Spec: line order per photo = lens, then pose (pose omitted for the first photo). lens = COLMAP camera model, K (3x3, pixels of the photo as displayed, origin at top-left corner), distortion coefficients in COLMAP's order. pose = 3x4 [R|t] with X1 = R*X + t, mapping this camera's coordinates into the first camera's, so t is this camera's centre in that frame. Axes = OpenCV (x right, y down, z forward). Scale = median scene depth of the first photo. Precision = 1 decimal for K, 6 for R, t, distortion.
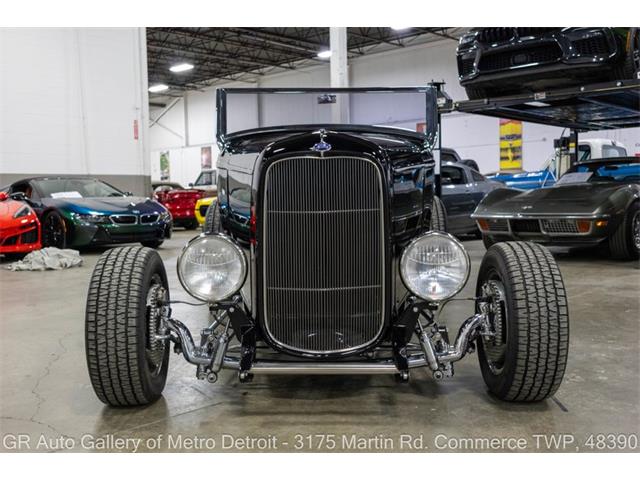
lens RADIAL K [[679.1, 0, 320.0], [0, 679.1, 240.0], [0, 0, 1]] dist [0.008302, -0.001804]
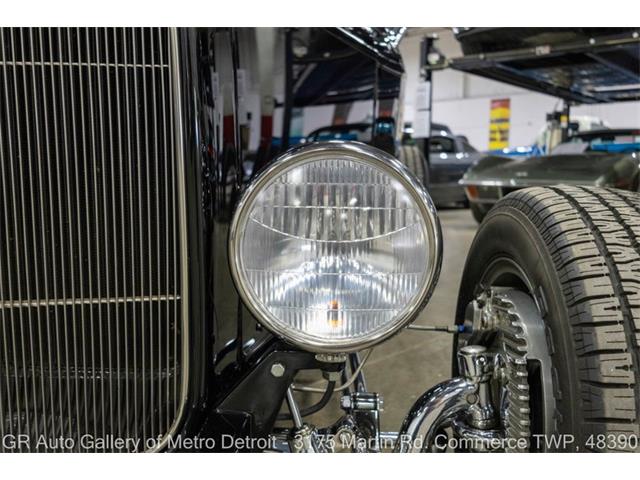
lens RADIAL K [[563.9, 0, 320.0], [0, 563.9, 240.0], [0, 0, 1]] dist [-0.003754, -0.004777]
pose [[0.999063, 0.037243, -0.022057, 0.052689], [-0.035911, 0.997672, 0.057974, 0.006058], [0.024165, -0.057127, 0.998074, 0.227393]]
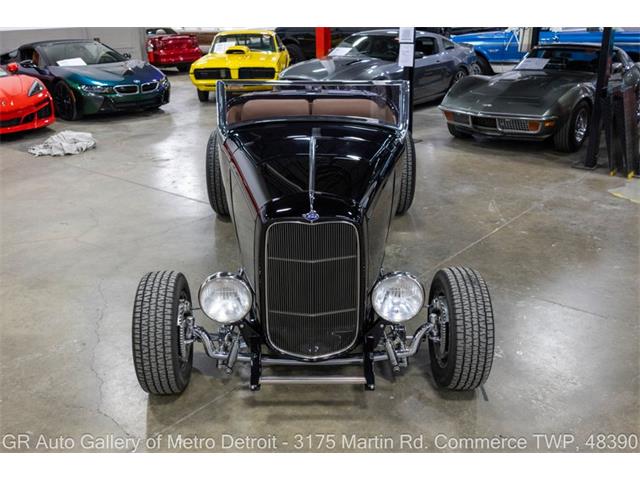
lens RADIAL K [[602.6, 0, 320.0], [0, 602.6, 240.0], [0, 0, 1]] dist [-0.010850, -0.016657]
pose [[0.999579, -0.000295, 0.029004, -0.004129], [-0.008322, 0.954998, 0.296496, -0.127202], [-0.027786, -0.296612, 0.954594, -0.019745]]
